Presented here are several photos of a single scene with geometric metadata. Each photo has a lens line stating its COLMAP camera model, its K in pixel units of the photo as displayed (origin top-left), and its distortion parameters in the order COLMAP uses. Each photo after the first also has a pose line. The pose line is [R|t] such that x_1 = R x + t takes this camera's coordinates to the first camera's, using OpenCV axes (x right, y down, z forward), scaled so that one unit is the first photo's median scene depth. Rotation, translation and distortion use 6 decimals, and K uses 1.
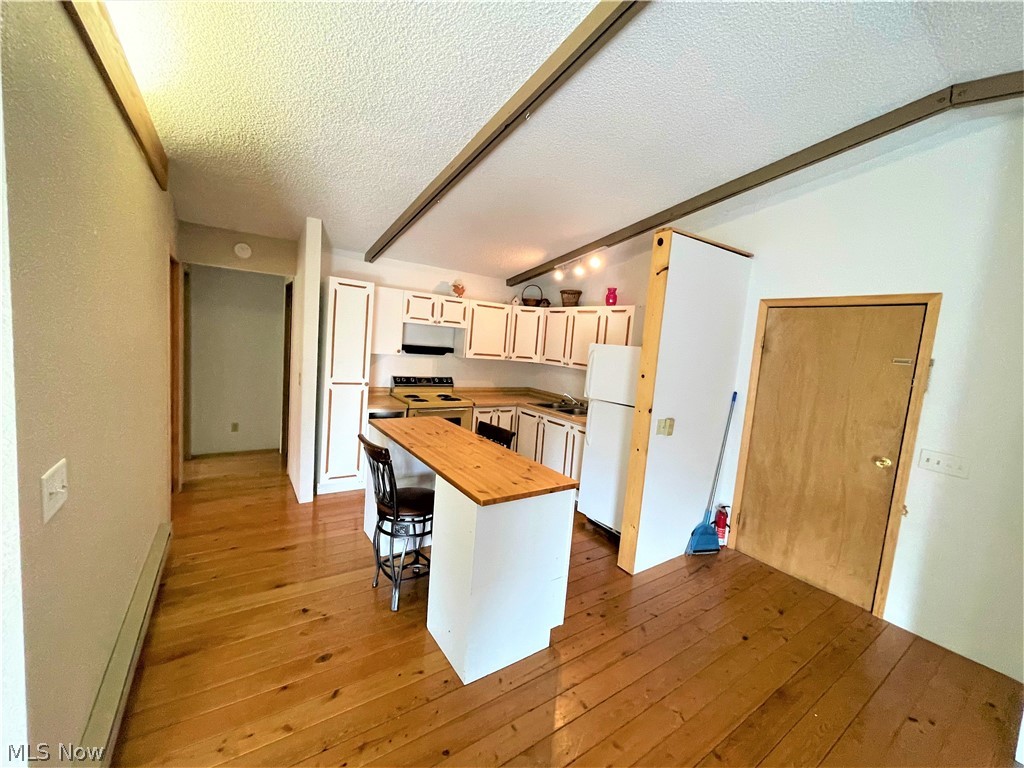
lens RADIAL K [[408.4, 0, 508.2], [0, 408.4, 379.7], [0, 0, 1]] dist [0.002680, 0.000001]
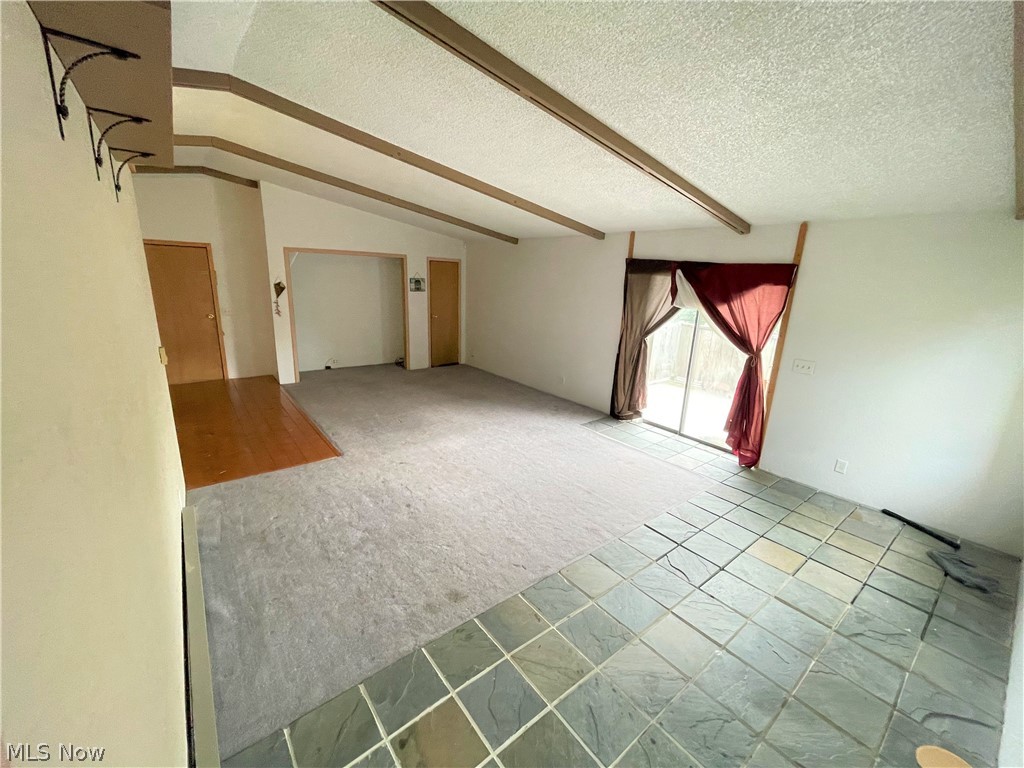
lens RADIAL K [[408.4, 0, 514.4], [0, 408.4, 383.7], [0, 0, 1]] dist [0.002680, 0.000001]
pose [[-0.072546, -0.331968, 0.940497, -0.928138], [0.049701, 0.940607, 0.335840, -0.082752], [-0.996126, 0.071107, -0.051738, -0.357562]]
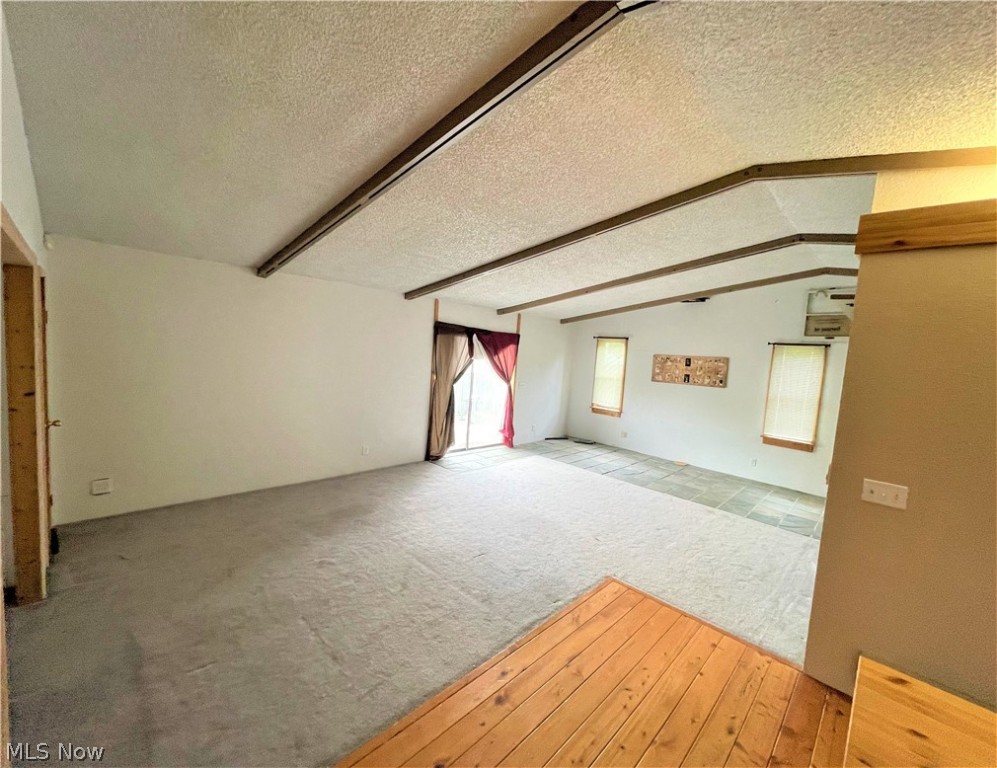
lens RADIAL K [[425.3, 0, 499.0], [0, 425.3, 380.3], [0, 0, 1]] dist [-0.000323, -0.000044]
pose [[-0.967617, -0.127784, -0.217689, 0.277454], [-0.164139, 0.973697, 0.158026, -0.078217], [0.191770, 0.188640, -0.963140, 0.623948]]
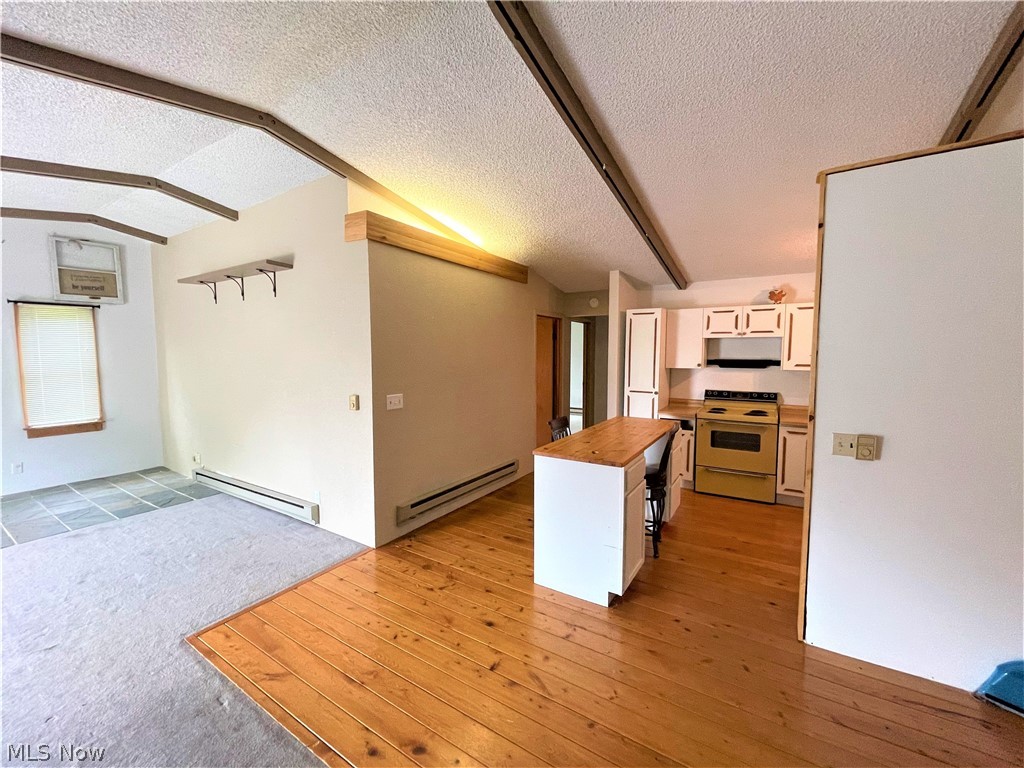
lens RADIAL K [[408.4, 0, 514.5], [0, 408.4, 377.7], [0, 0, 1]] dist [0.002680, 0.000001]
pose [[0.410130, -0.022330, -0.911754, 0.499794], [-0.056502, 0.997158, -0.049838, 0.042967], [0.910275, 0.071956, 0.407702, 0.121237]]
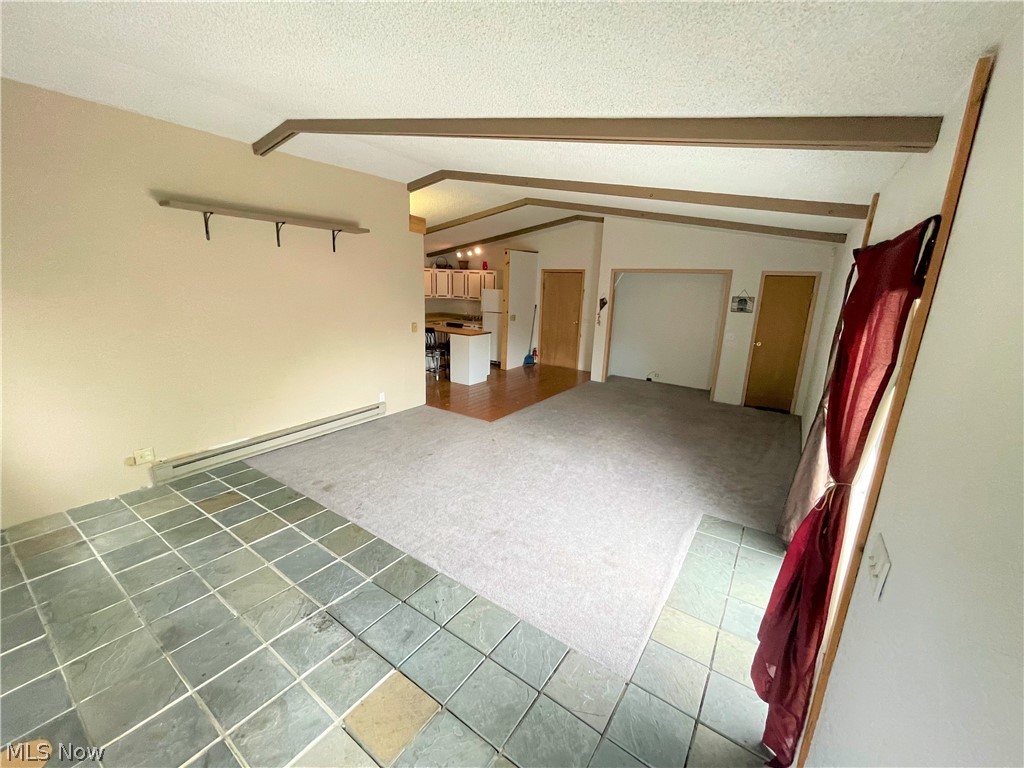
lens RADIAL K [[408.4, 0, 511.4], [0, 408.4, 382.5], [0, 0, 1]] dist [0.002680, 0.000001]
pose [[0.924886, -0.137947, 0.354339, -0.457432], [0.076836, 0.980451, 0.181142, 0.025143], [-0.372400, -0.140310, 0.917405, -1.100588]]
